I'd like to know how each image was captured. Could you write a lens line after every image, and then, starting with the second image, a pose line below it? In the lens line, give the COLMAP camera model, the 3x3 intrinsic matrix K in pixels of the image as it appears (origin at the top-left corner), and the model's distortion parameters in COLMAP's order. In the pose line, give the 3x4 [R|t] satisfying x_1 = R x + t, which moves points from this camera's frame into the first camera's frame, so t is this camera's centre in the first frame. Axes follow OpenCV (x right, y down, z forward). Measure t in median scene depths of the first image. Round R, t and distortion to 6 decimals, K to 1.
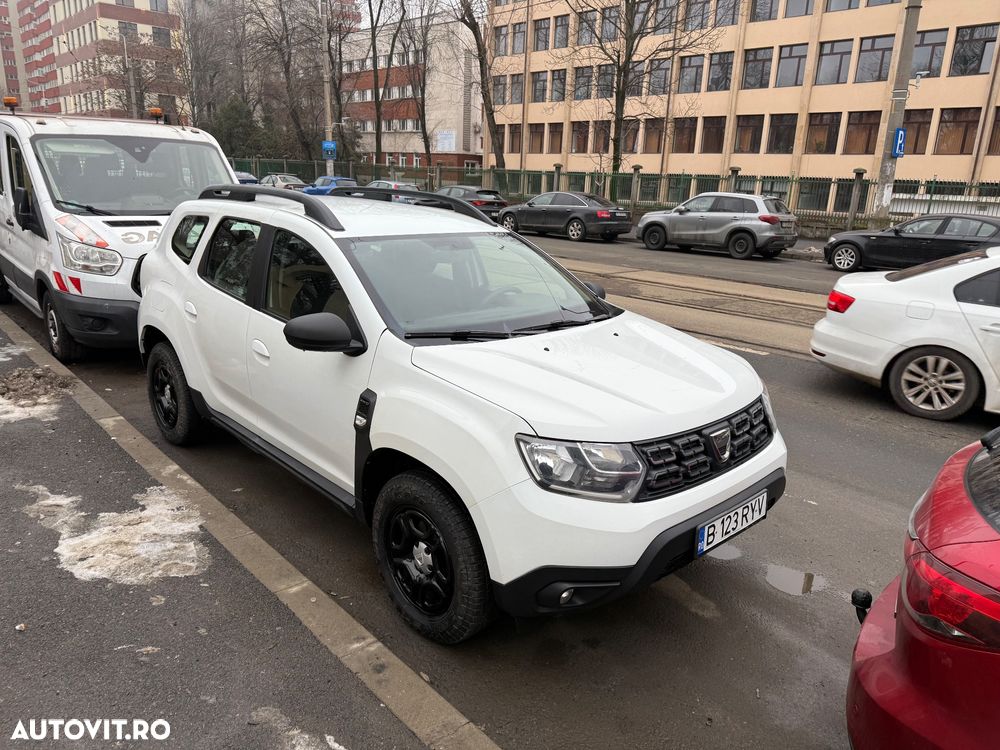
lens RADIAL K [[692.9, 0, 499.9], [0, 692.9, 358.8], [0, 0, 1]] dist [0.059446, -0.068381]
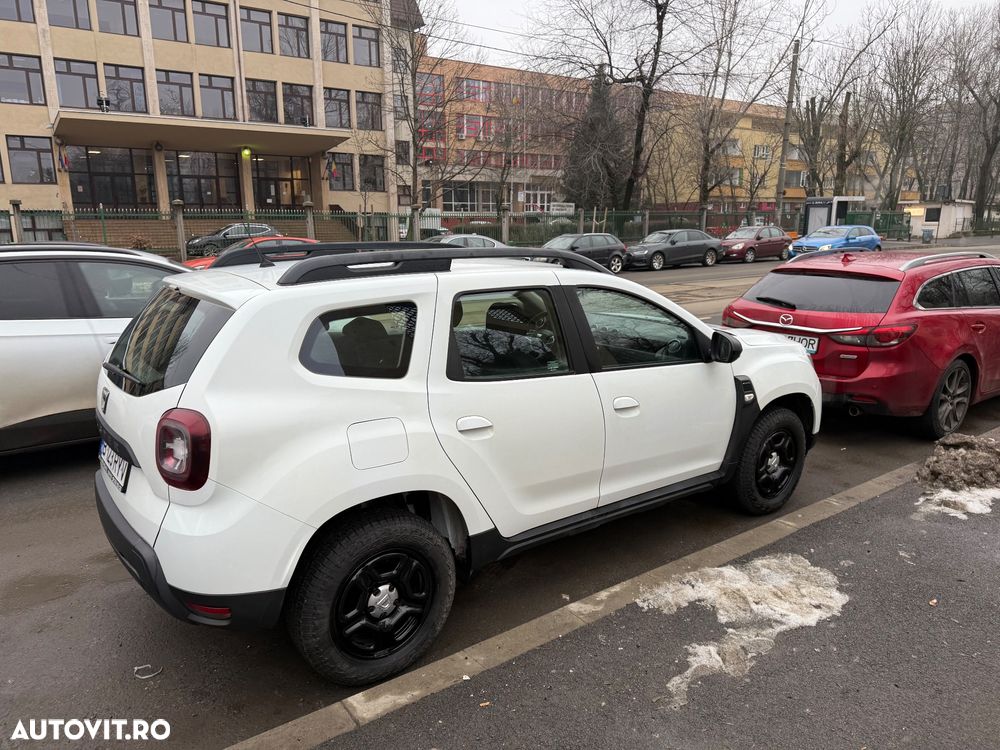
lens RADIAL K [[692.9, 0, 499.9], [0, 692.9, 358.8], [0, 0, 1]] dist [0.059446, -0.068381]
pose [[0.134916, -0.231812, 0.963359, -1.263371], [0.260983, 0.946231, 0.191141, -0.299380], [-0.955869, 0.225632, 0.188161, 0.951172]]
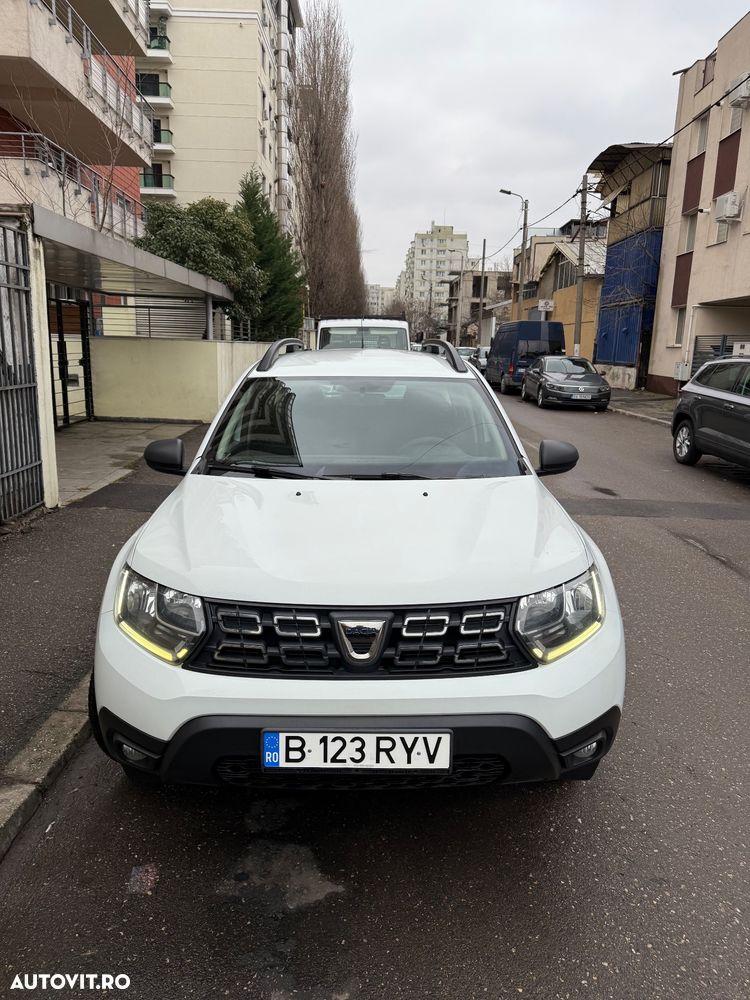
lens RADIAL K [[692.9, 0, 366.8], [0, 692.9, 482.4], [0, 0, 1]] dist [0.059446, -0.068381]
pose [[0.758995, 0.113540, -0.641120, 0.567265], [-0.160004, 0.987008, -0.014628, -0.023087], [0.631130, 0.113684, 0.767301, 0.307909]]
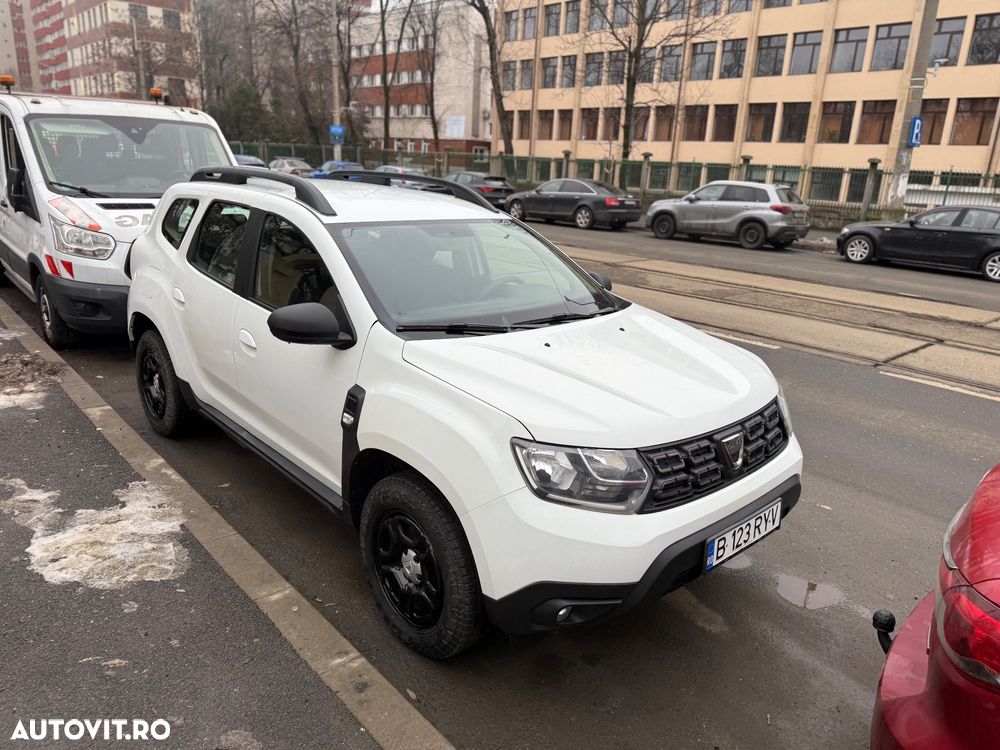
lens RADIAL K [[692.9, 0, 499.9], [0, 692.9, 358.8], [0, 0, 1]] dist [0.059446, -0.068381]
pose [[0.999880, 0.012493, -0.009115, 0.009670], [-0.012331, 0.999770, 0.017569, -0.008534], [0.009332, -0.017454, 0.999804, 0.051337]]
